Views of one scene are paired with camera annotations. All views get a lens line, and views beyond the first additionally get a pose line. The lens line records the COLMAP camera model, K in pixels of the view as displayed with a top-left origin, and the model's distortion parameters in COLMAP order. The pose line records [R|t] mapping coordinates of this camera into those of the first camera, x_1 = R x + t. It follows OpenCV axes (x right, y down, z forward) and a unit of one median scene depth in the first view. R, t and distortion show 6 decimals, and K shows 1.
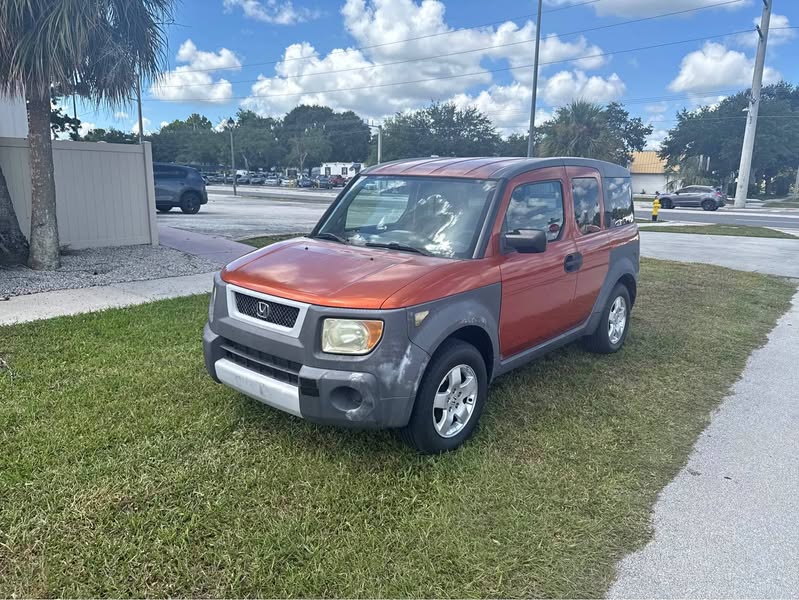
lens RADIAL K [[559.6, 0, 399.5], [0, 559.6, 300.0], [0, 0, 1]] dist [-0.006376, -0.002061]
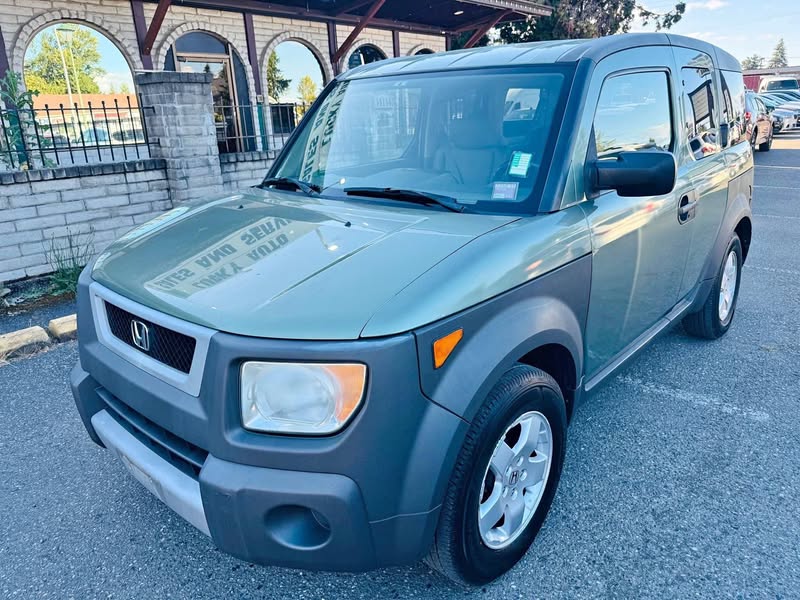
lens RADIAL K [[560.3, 0, 400.0], [0, 560.3, 300.0], [0, 0, 1]] dist [-0.006376, -0.002061]
pose [[0.998131, -0.042148, -0.044252, 0.021545], [0.046342, 0.994059, 0.098485, -0.057682], [0.039838, -0.100351, 0.994154, 0.521963]]
